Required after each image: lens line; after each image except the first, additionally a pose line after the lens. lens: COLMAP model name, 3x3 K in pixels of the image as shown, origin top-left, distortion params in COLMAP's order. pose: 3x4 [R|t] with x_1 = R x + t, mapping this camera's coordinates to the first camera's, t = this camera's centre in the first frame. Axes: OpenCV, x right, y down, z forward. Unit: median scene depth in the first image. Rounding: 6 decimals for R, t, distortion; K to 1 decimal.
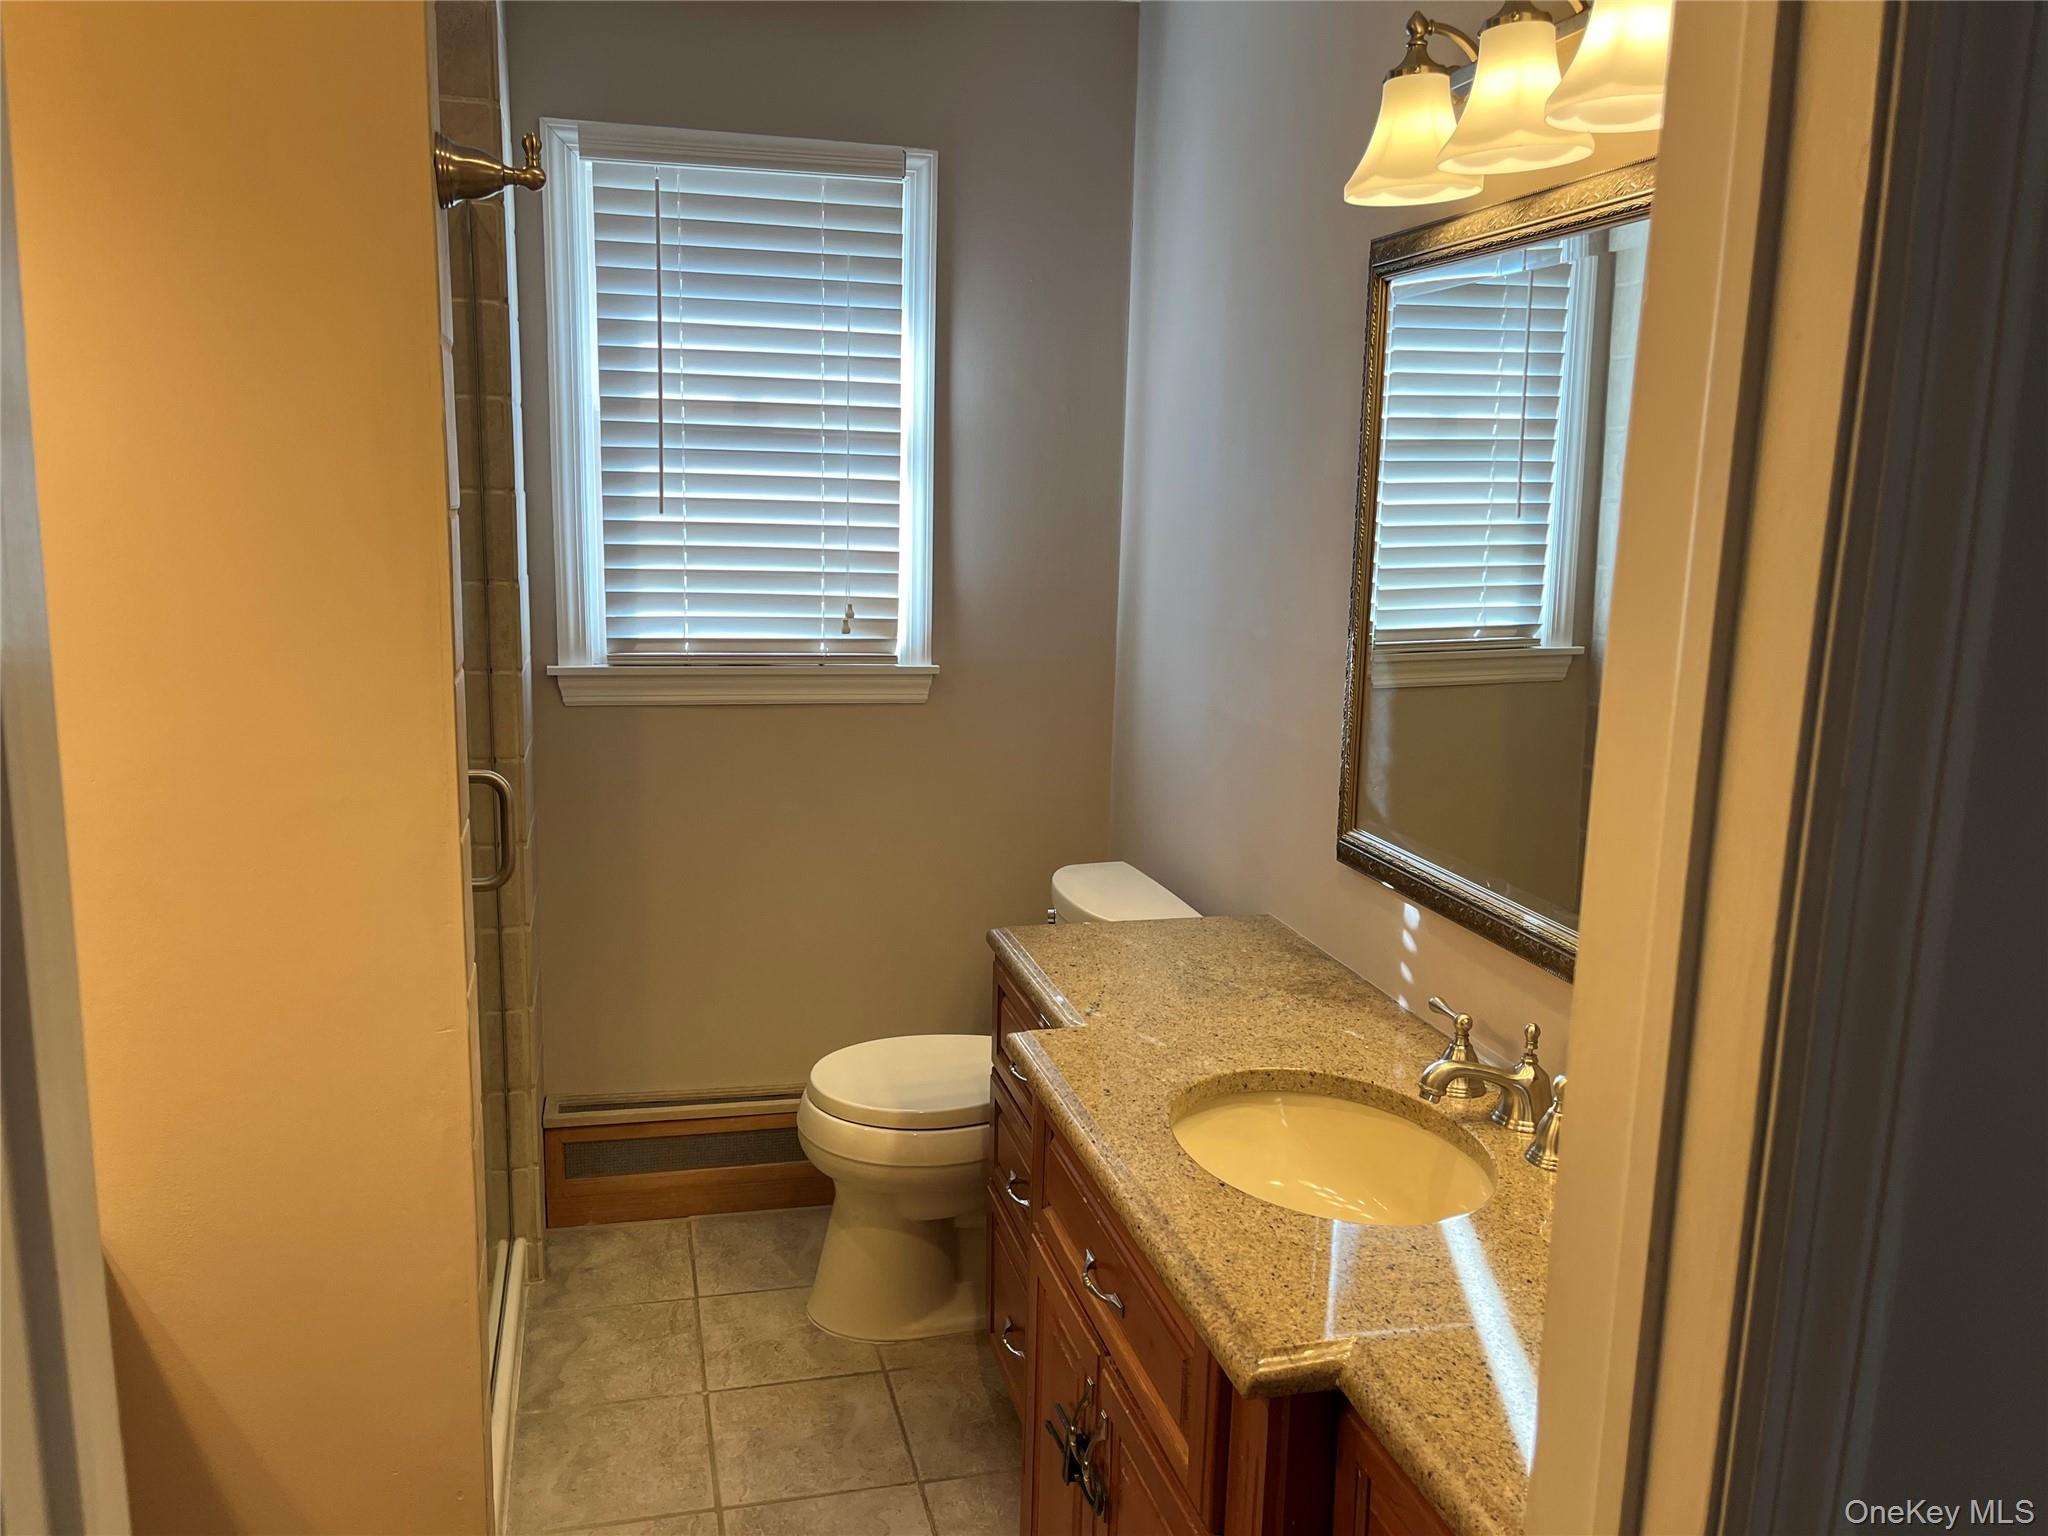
lens RADIAL K [[1538.1, 0, 1014.2], [0, 1538.1, 775.1], [0, 0, 1]] dist [0.066997, -0.097418]
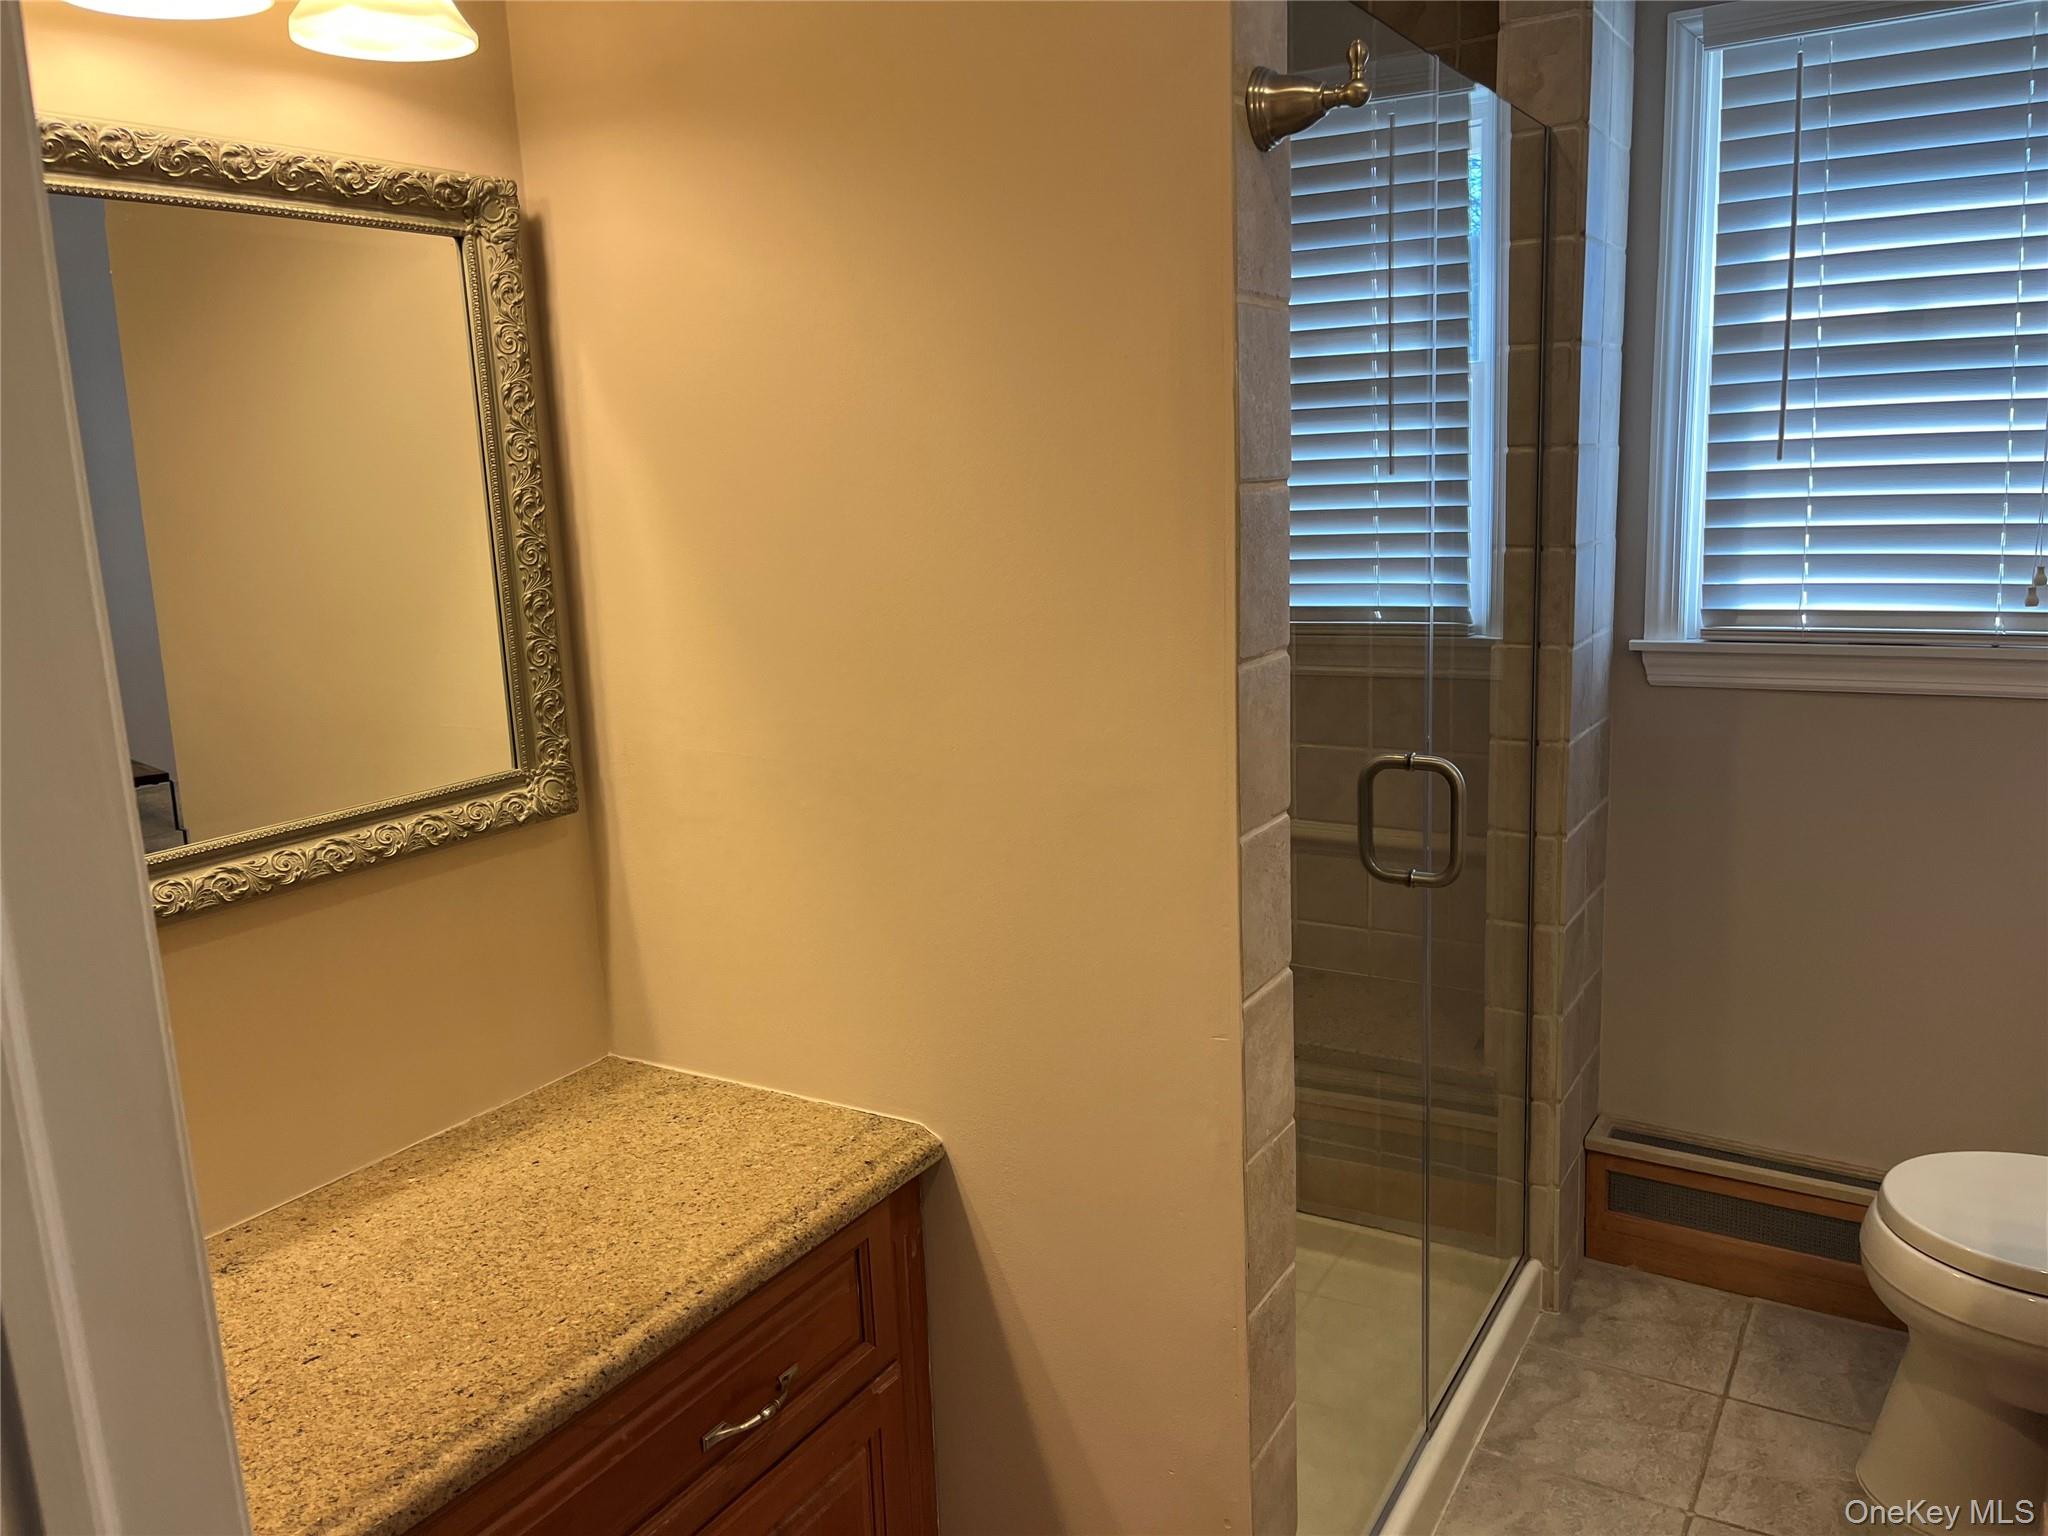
lens RADIAL K [[1539.8, 0, 1024.0], [0, 1539.8, 768.0], [0, 0, 1]] dist [0.079198, -0.103258]
pose [[0.694516, 0.086032, -0.714315, 0.103492], [-0.069665, 0.996201, 0.052249, -0.019767], [0.716096, 0.013475, 0.697871, 0.126290]]
